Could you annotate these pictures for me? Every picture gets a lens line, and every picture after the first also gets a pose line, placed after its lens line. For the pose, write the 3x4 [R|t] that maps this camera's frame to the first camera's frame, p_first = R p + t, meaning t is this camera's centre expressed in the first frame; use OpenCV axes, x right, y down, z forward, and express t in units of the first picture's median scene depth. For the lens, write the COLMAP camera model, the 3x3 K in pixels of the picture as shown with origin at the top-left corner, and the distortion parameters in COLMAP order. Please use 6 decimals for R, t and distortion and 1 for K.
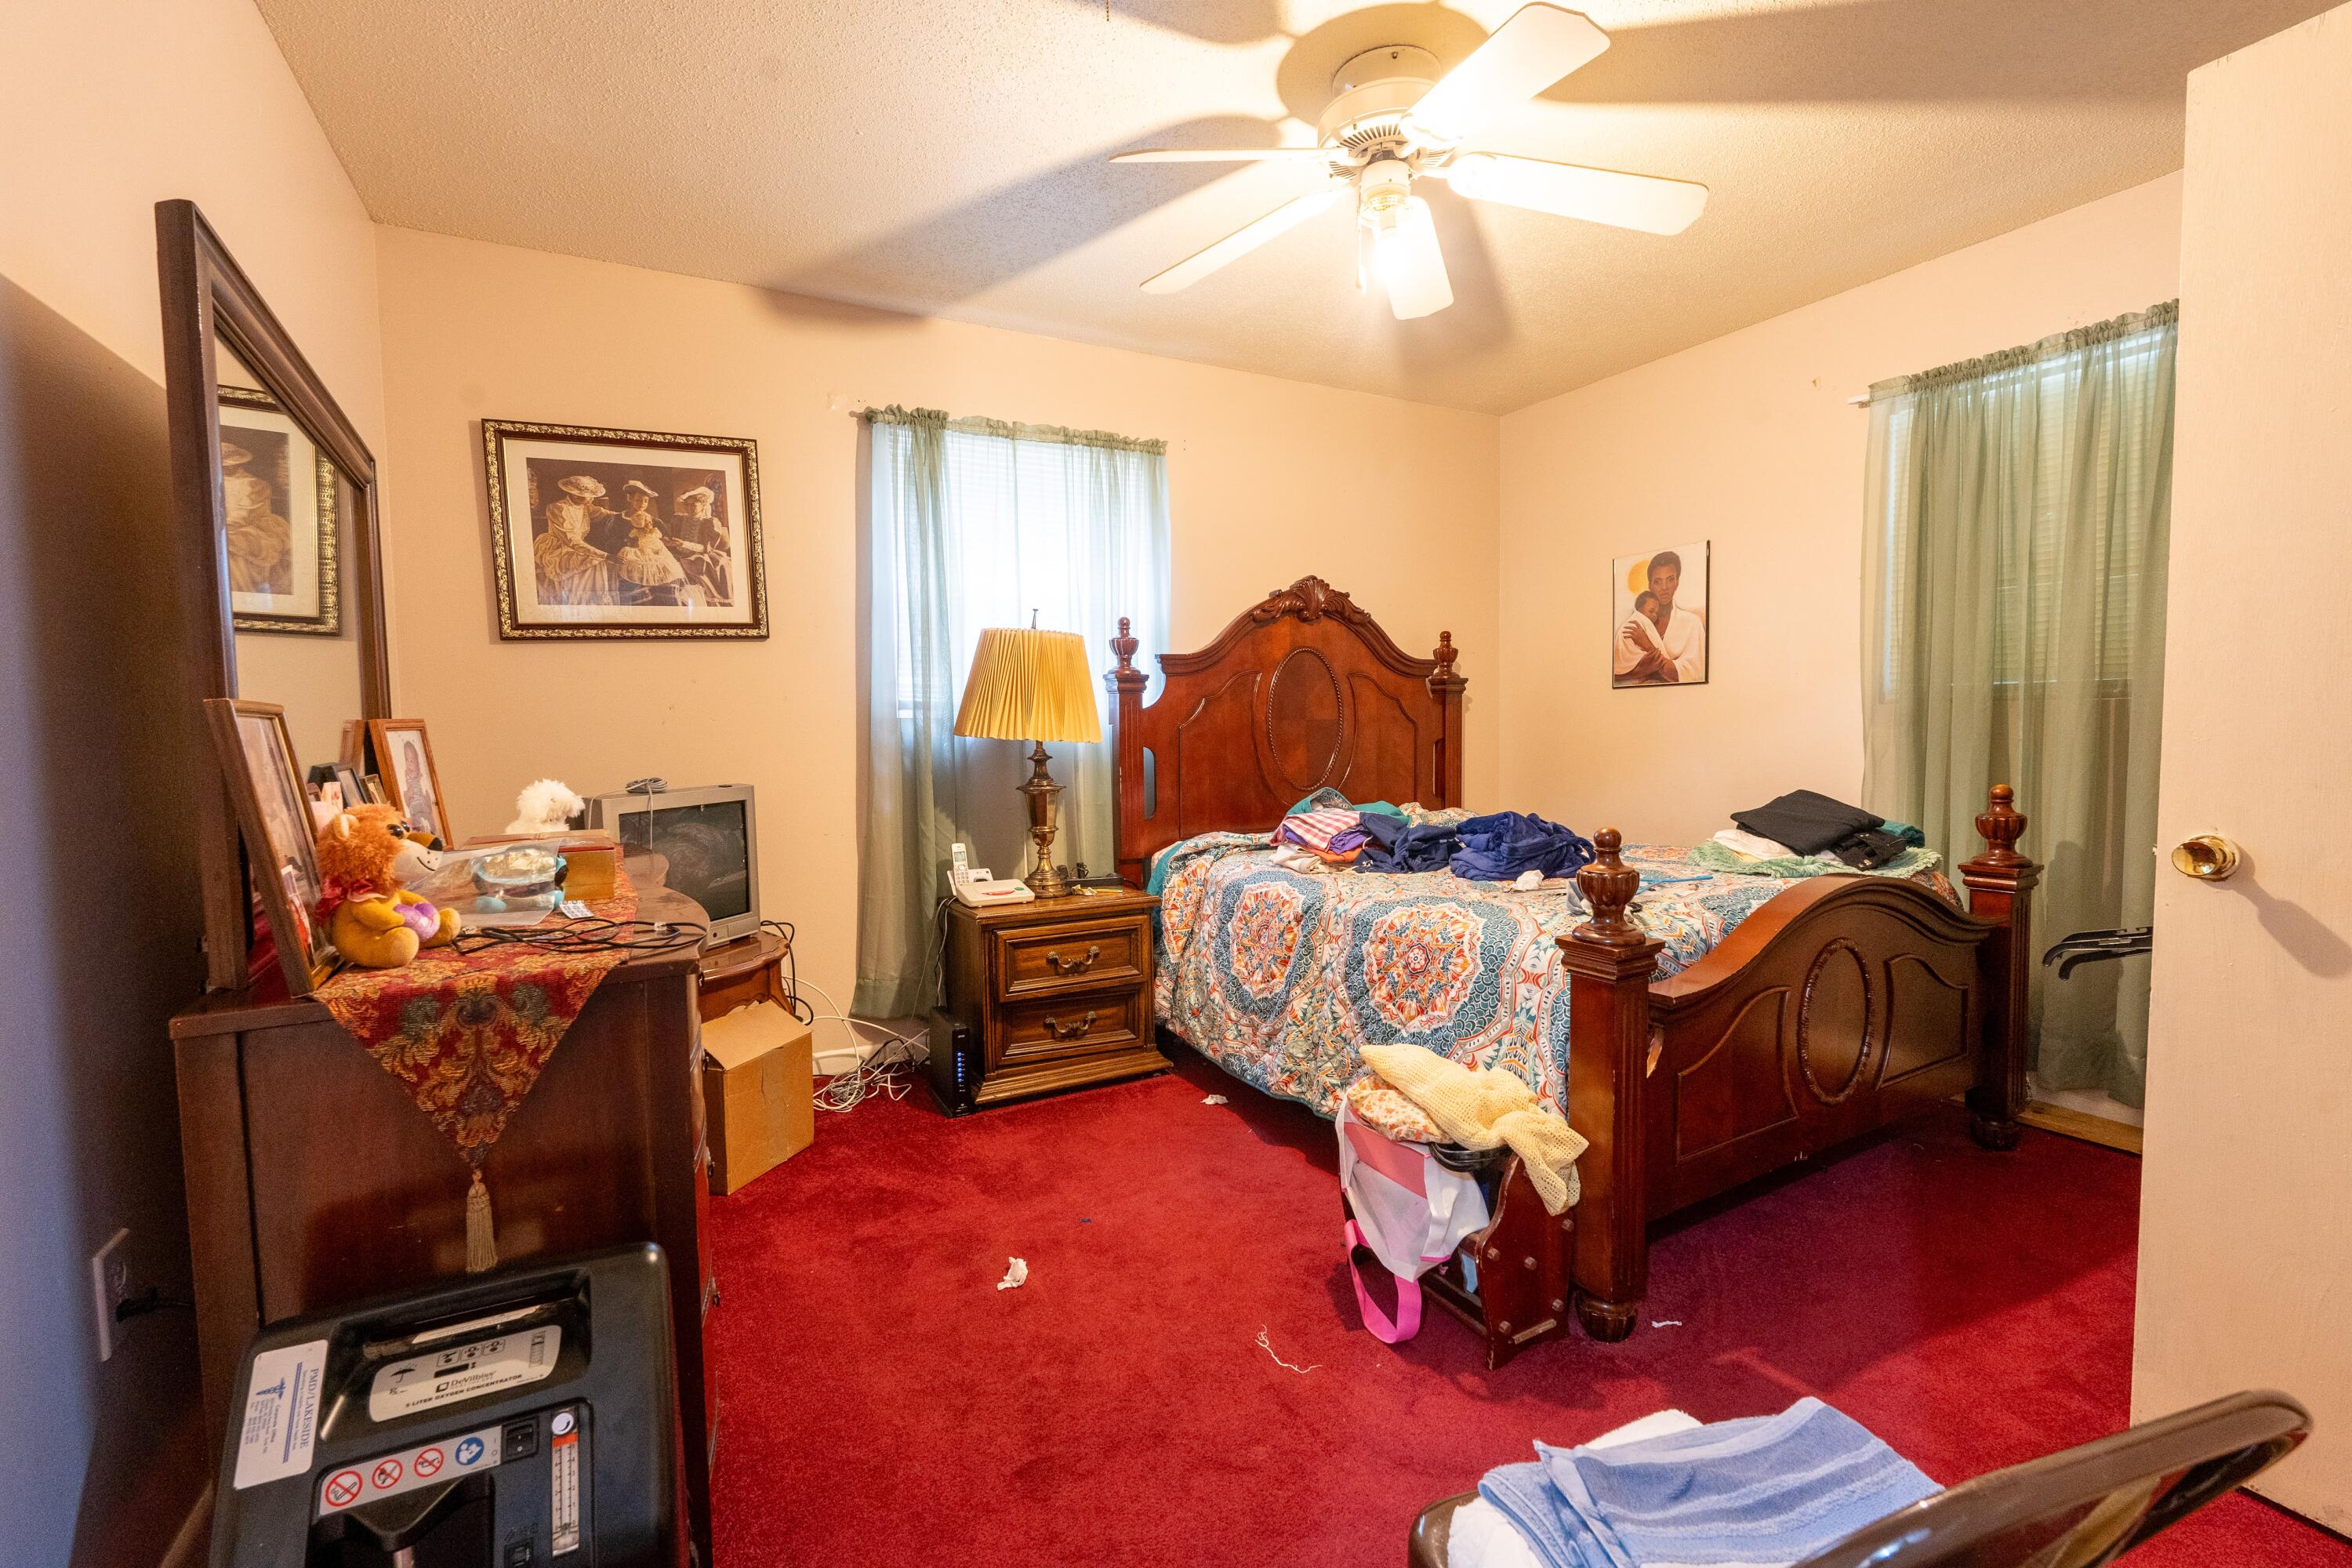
lens RADIAL K [[1023.8, 0, 1175.4], [0, 1023.8, 782.5], [0, 0, 1]] dist [-0.010336, 0.000595]
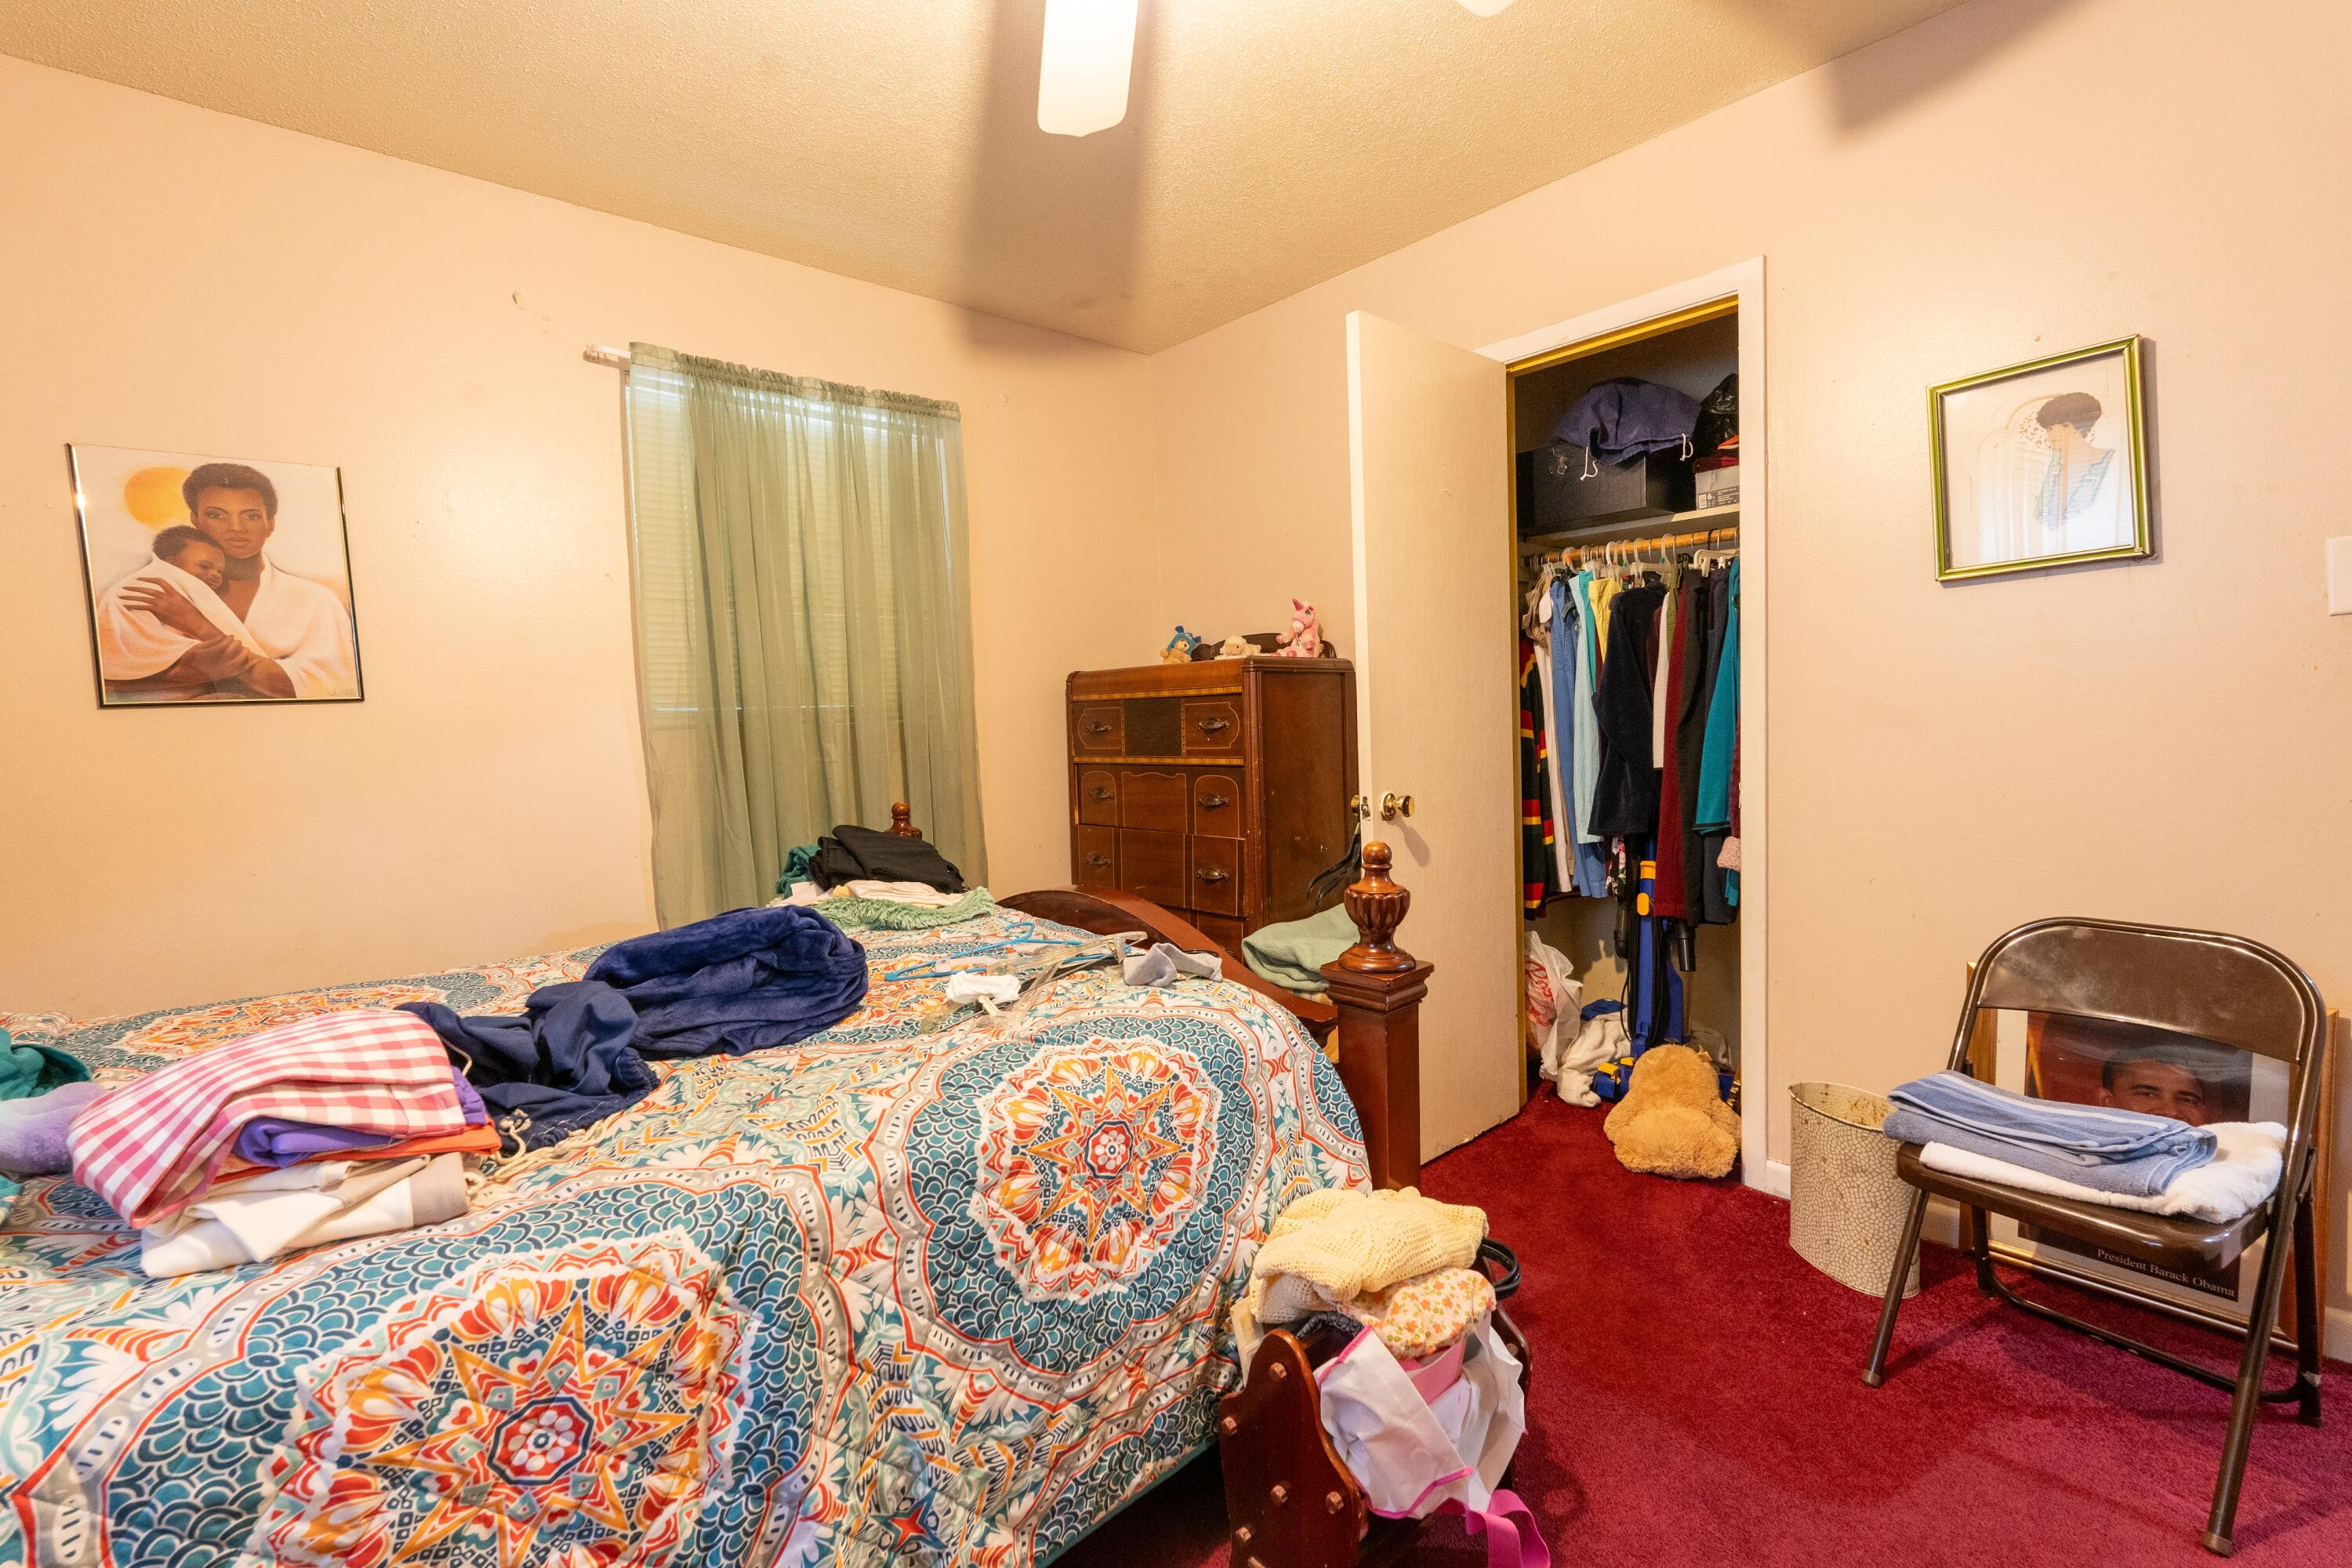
lens RADIAL K [[1023.8, 0, 1181.8], [0, 1023.8, 791.4], [0, 0, 1]] dist [-0.010336, 0.000595]
pose [[-0.242976, -0.046527, 0.968916, -0.251919], [0.096441, 0.992742, 0.071855, -0.050119], [-0.965226, 0.110903, -0.236725, 0.858207]]
